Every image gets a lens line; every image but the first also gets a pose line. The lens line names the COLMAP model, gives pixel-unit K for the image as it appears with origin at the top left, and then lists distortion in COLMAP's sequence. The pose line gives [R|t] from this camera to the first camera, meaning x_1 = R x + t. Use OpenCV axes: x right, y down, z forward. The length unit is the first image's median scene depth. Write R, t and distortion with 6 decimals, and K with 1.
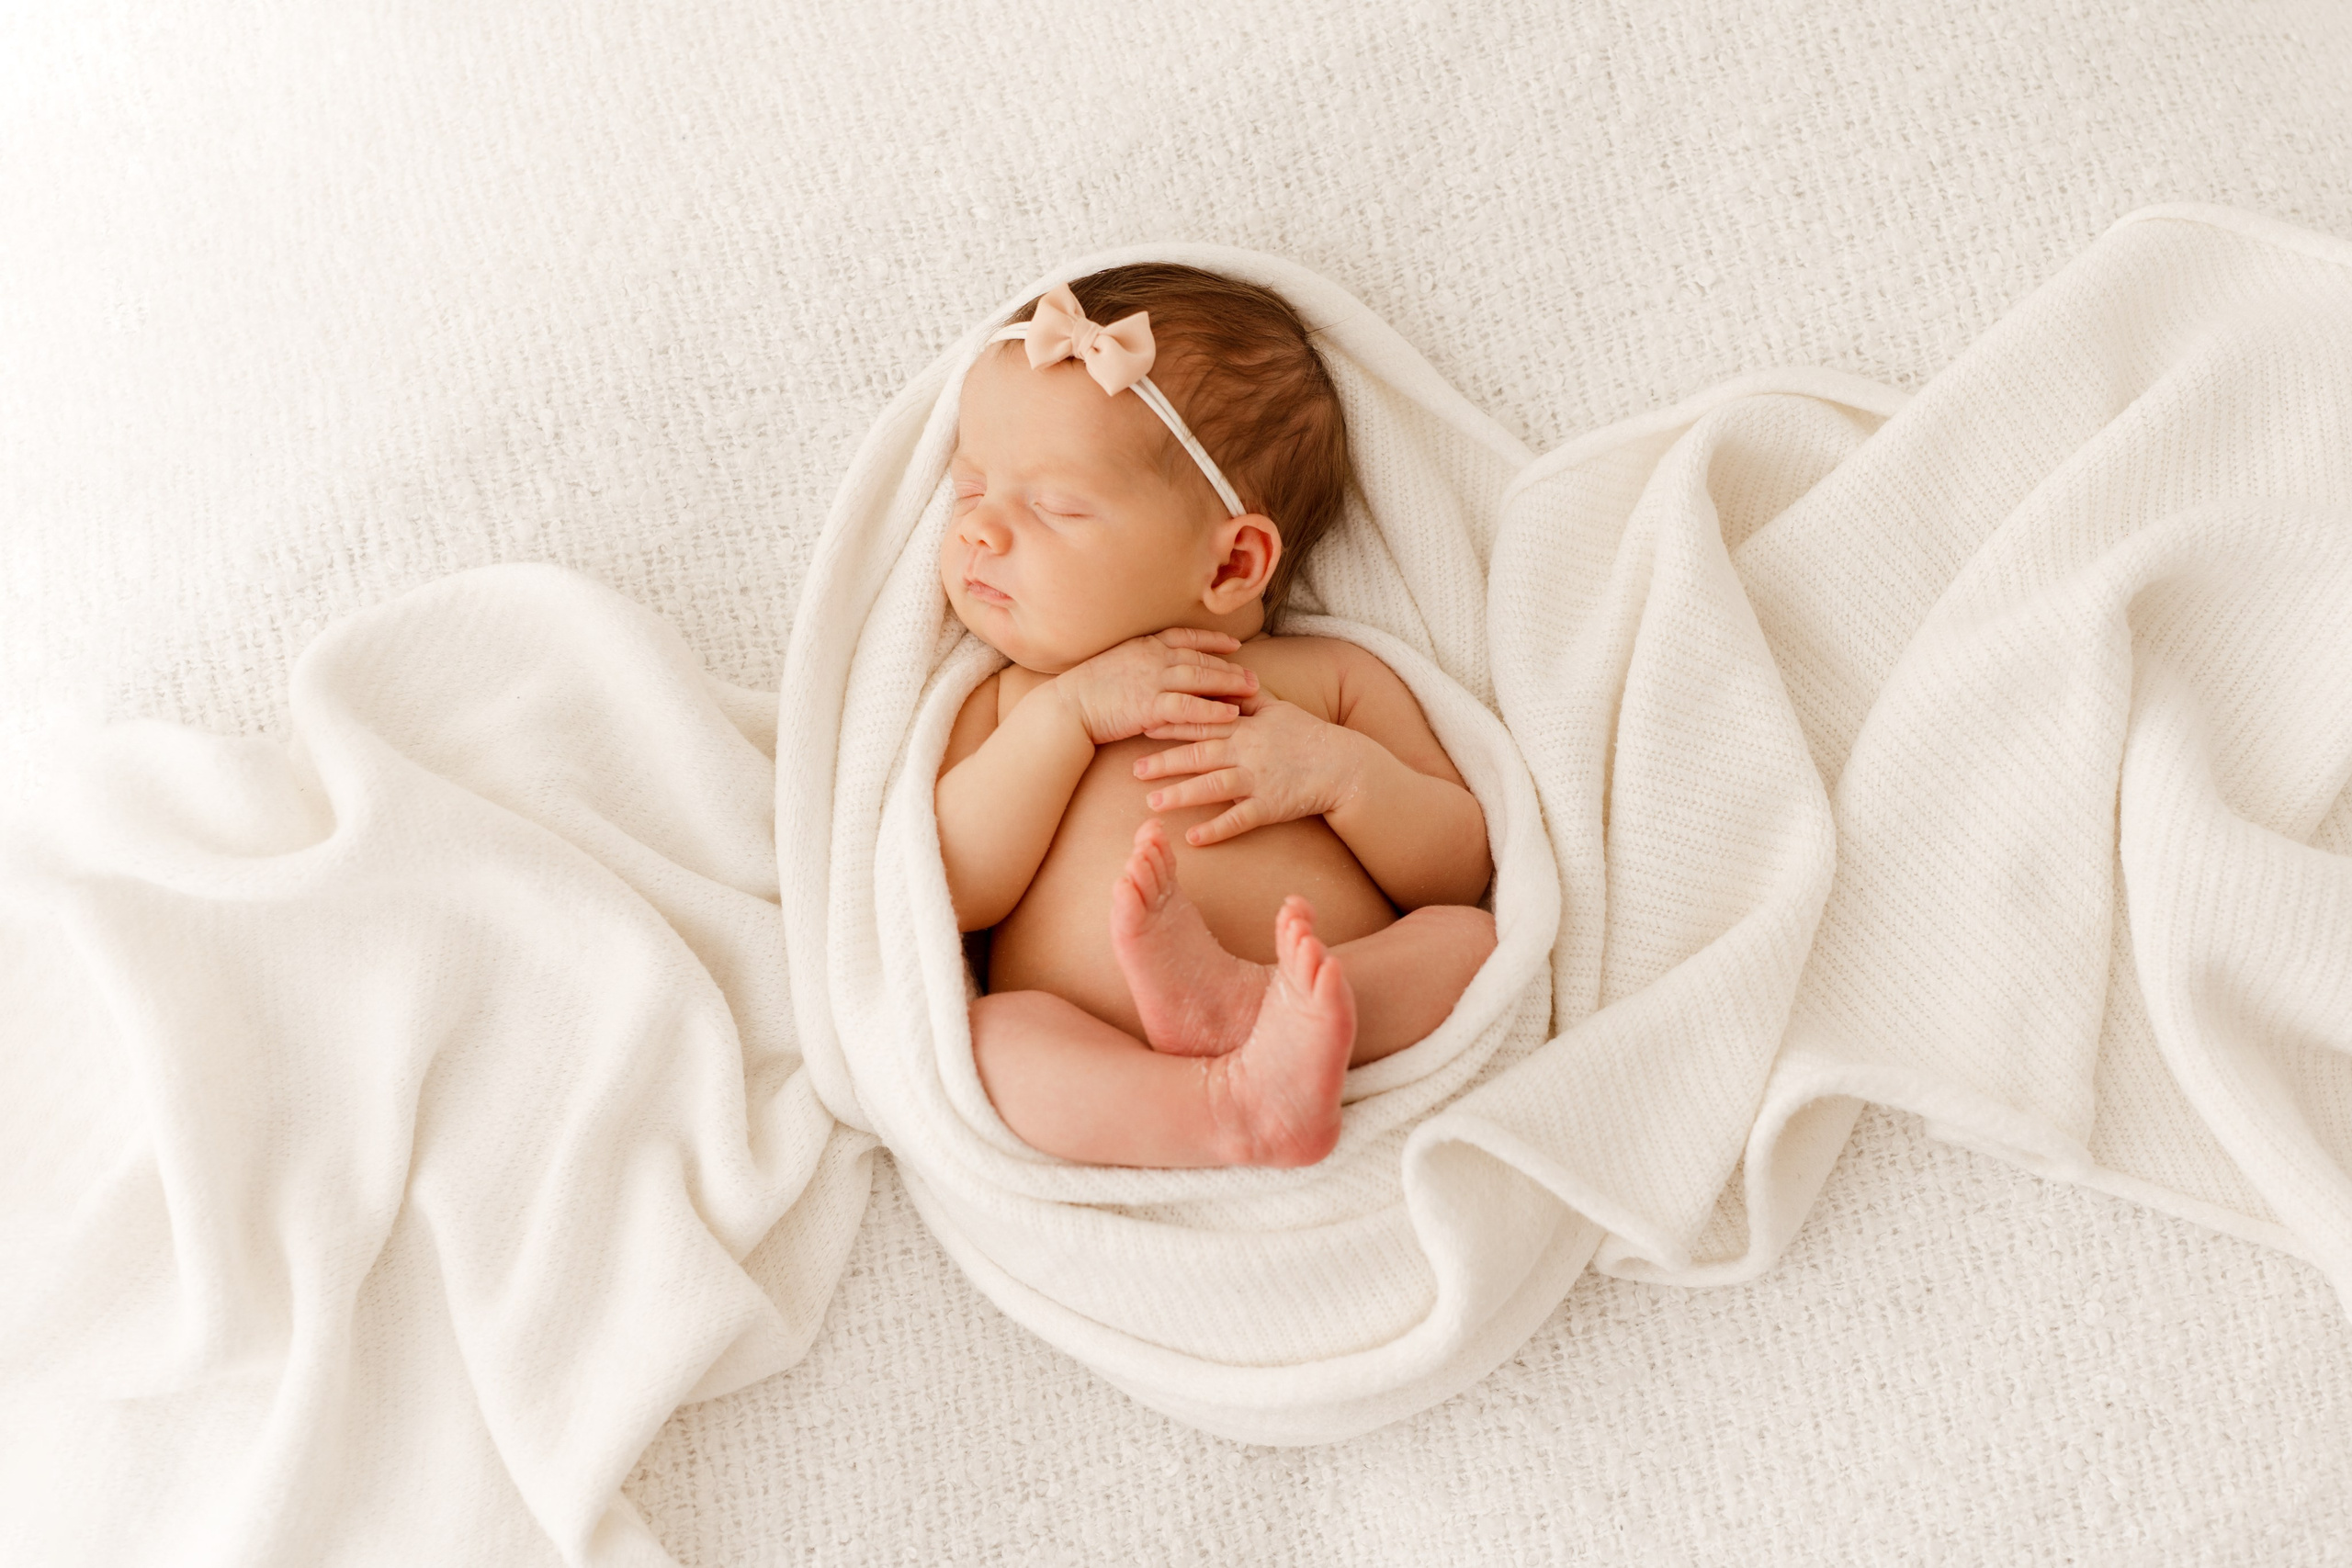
lens RADIAL K [[3912.8, 0, 1176.0], [0, 3912.8, 784.0], [0, 0, 1]] dist [-0.009380, -0.220841]
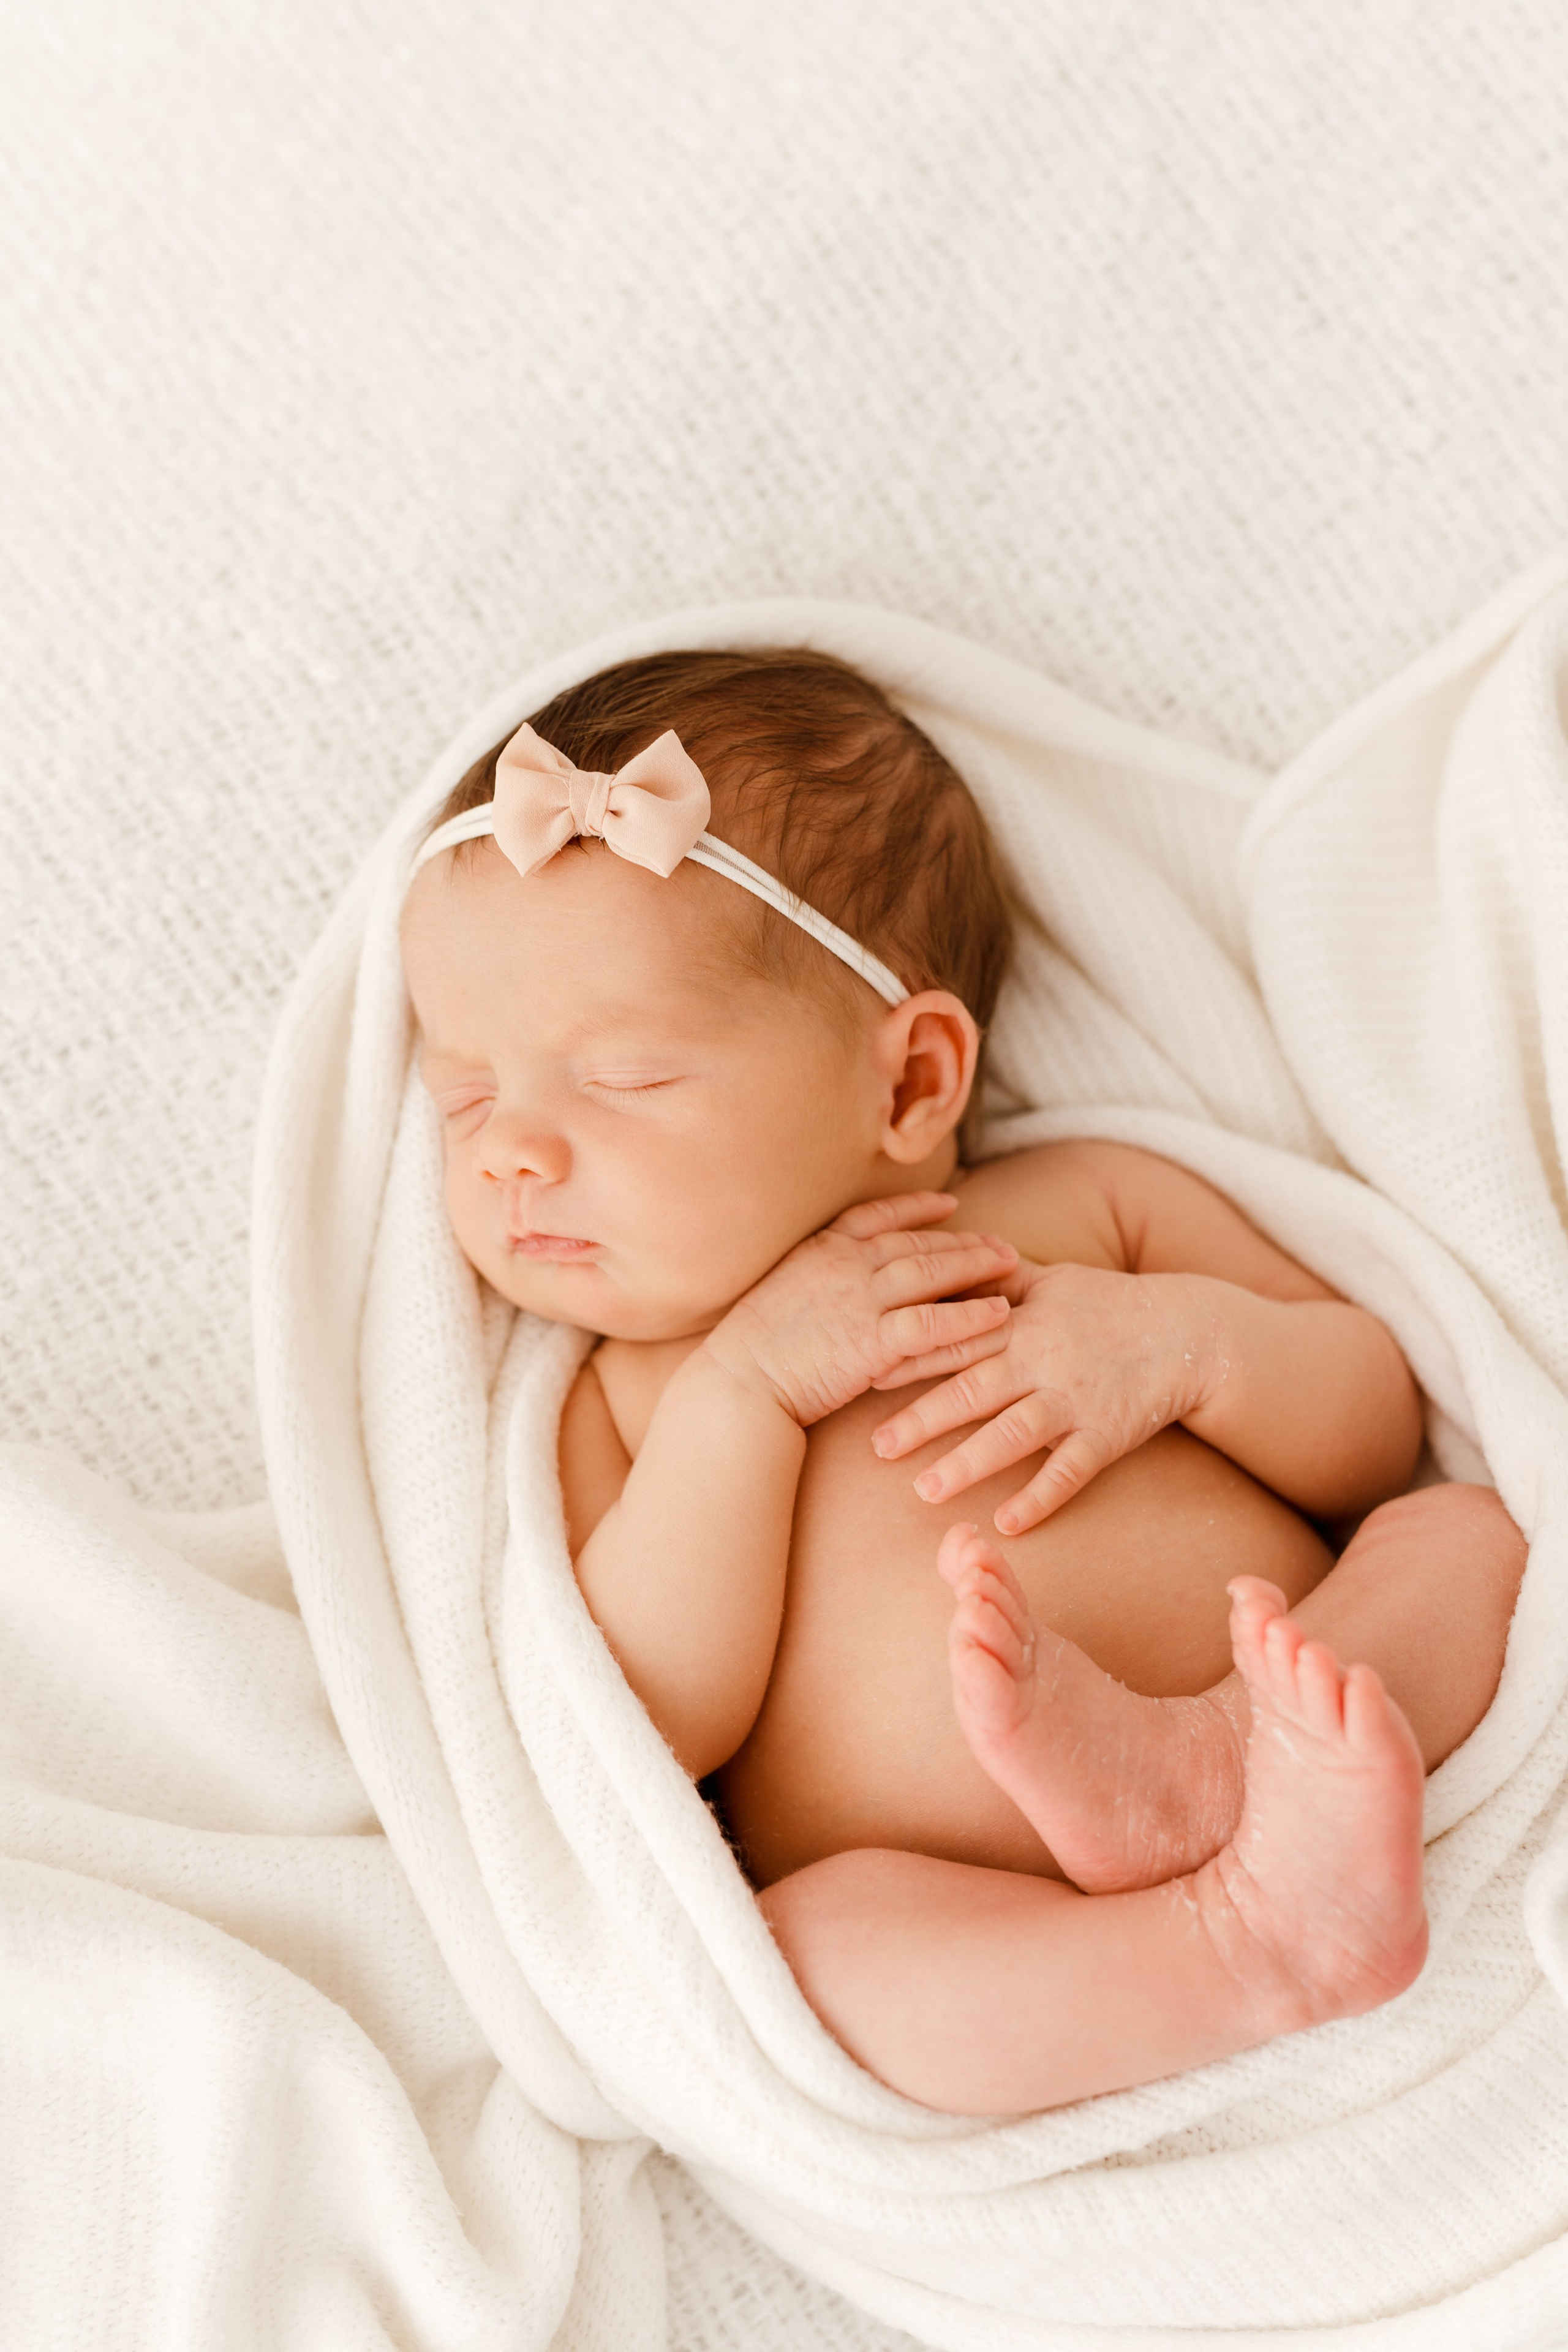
lens RADIAL K [[3913.2, 0, 784.0], [0, 3913.2, 1176.0], [0, 0, 1]] dist [-0.009380, -0.220841]
pose [[0.945236, -0.309360, 0.104049, -0.072713], [0.311016, 0.950405, 0.000323, -0.047355], [-0.098989, 0.032055, 0.994572, 0.378063]]
